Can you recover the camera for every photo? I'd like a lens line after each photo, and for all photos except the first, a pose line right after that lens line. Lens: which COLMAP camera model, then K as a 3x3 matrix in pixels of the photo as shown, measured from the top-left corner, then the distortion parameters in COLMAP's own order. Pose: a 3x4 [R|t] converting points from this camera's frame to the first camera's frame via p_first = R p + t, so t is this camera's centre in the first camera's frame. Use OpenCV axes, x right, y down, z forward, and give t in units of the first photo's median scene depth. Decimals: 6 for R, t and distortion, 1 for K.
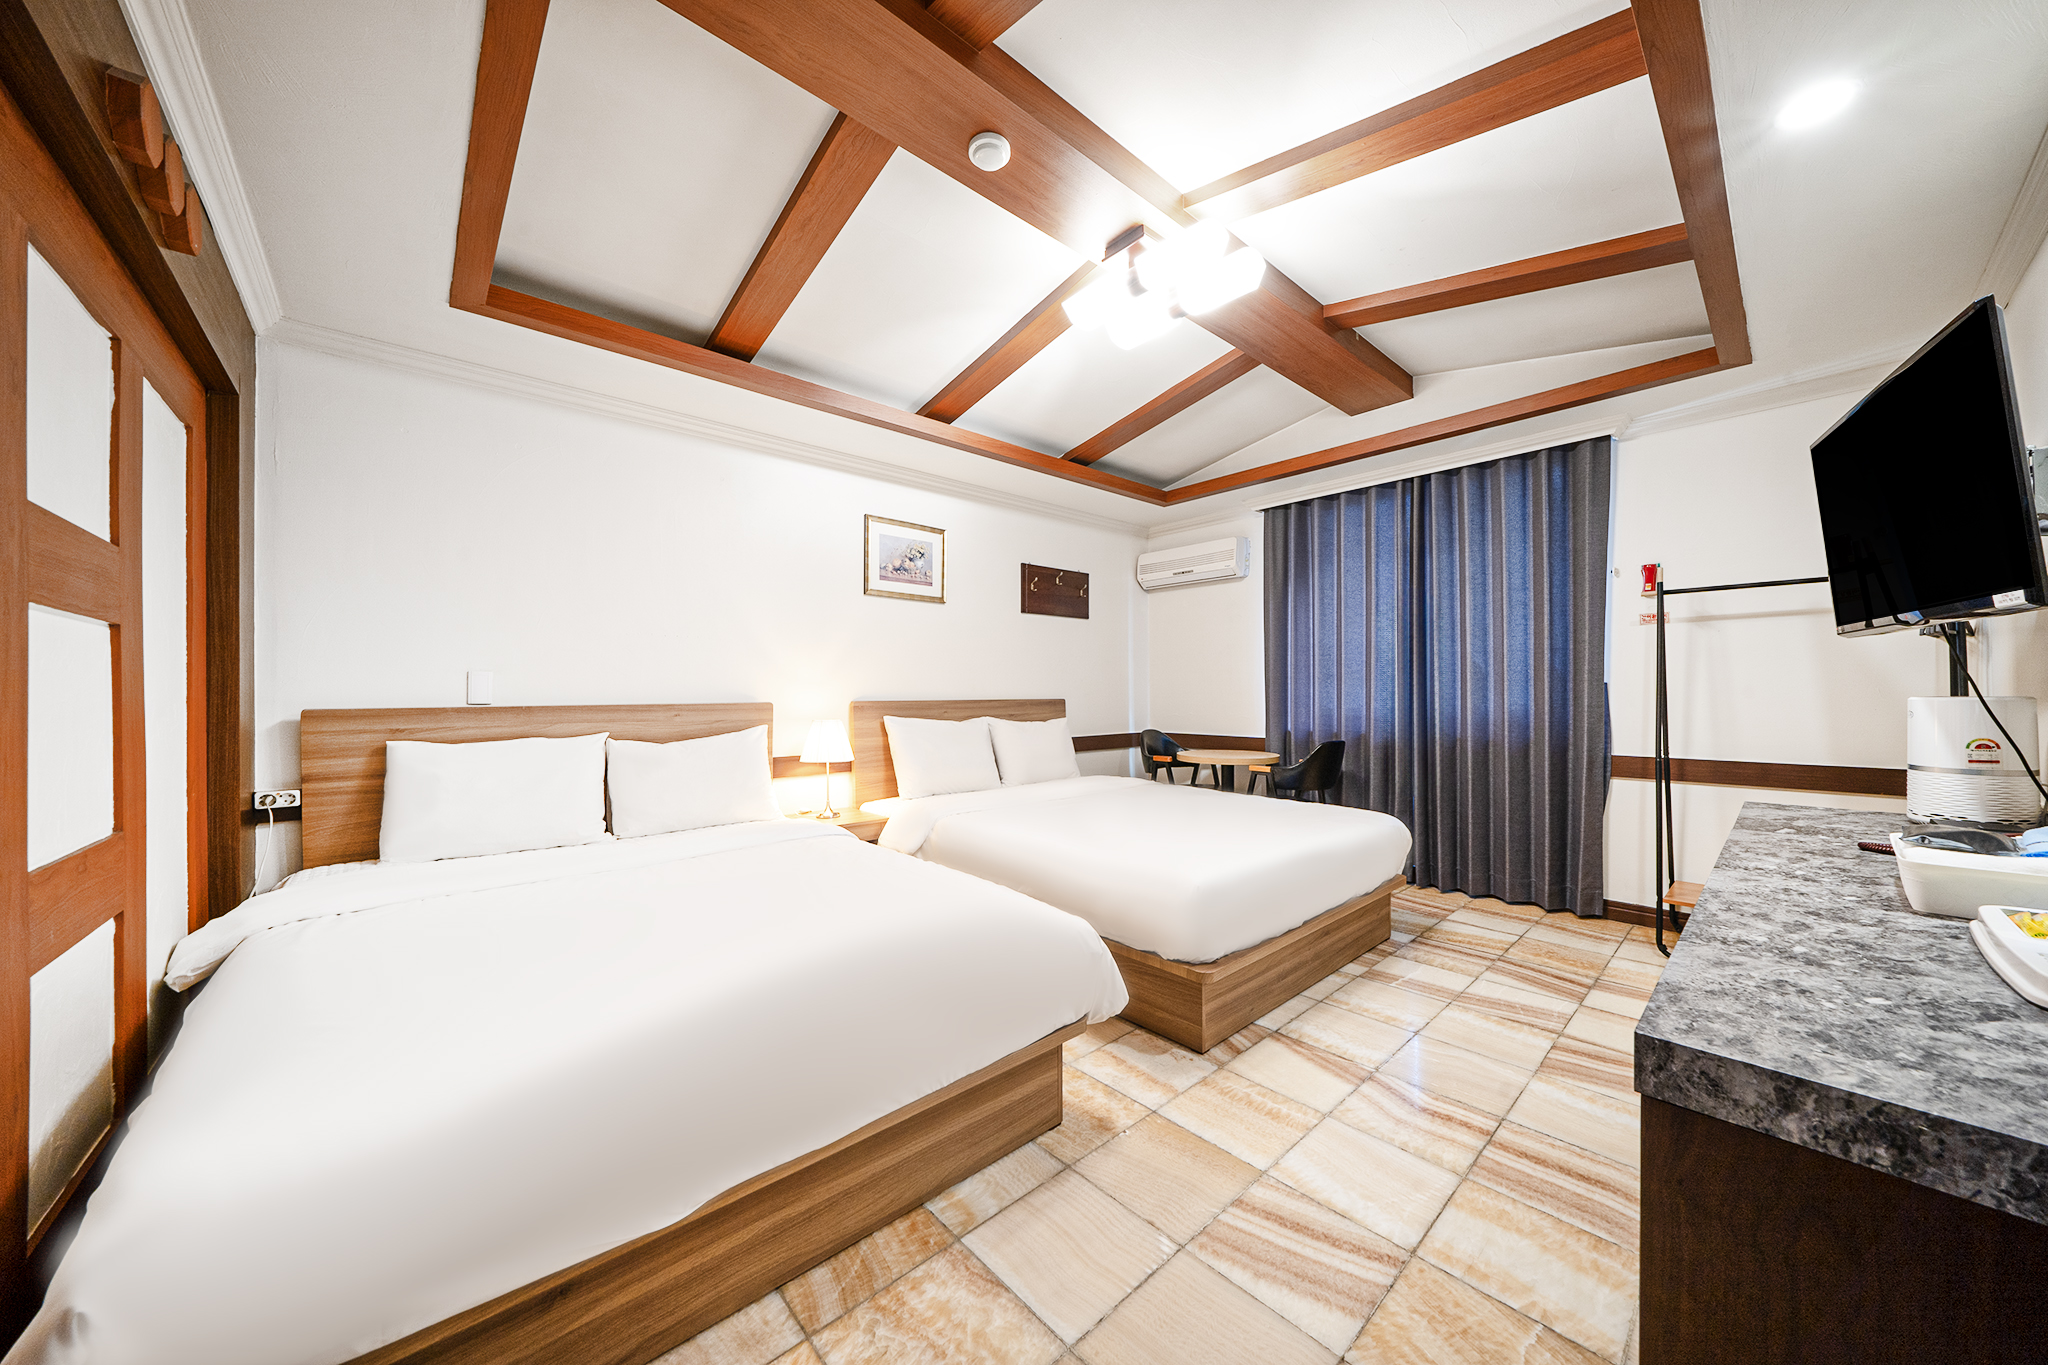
lens RADIAL K [[697.3, 0, 1031.3], [0, 697.3, 687.6], [0, 0, 1]] dist [-0.001445, 0.001674]
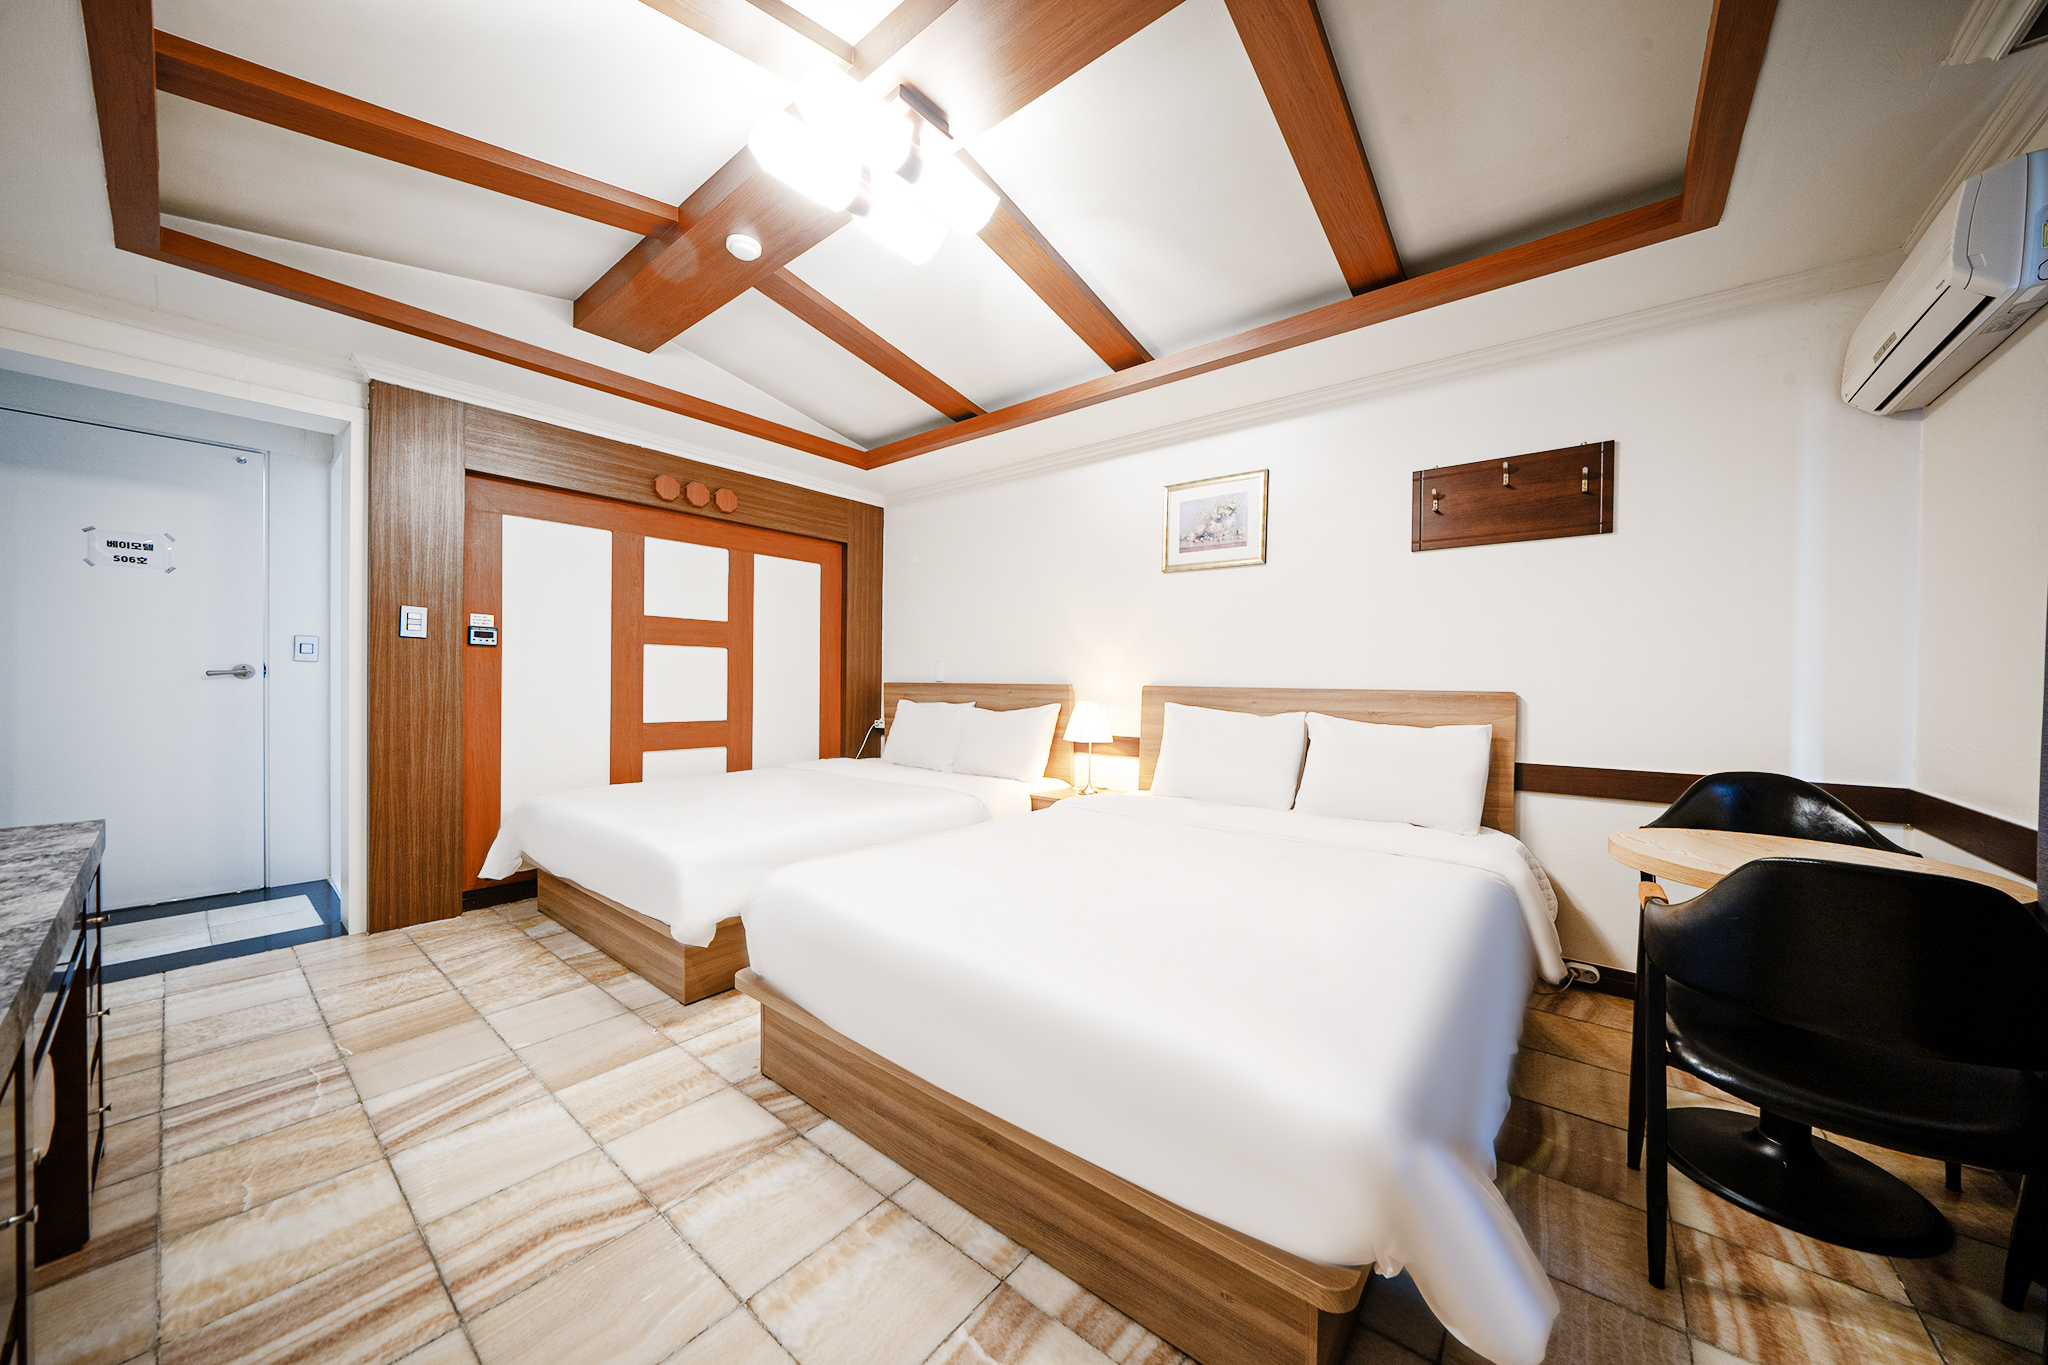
lens RADIAL K [[697.3, 0, 1031.3], [0, 697.3, 687.6], [0, 0, 1]] dist [-0.001445, 0.001674]
pose [[0.151940, 0.015676, -0.988265, 0.865839], [-0.005229, 0.999873, 0.015057, 0.010629], [0.988376, 0.002879, 0.152003, 0.886843]]
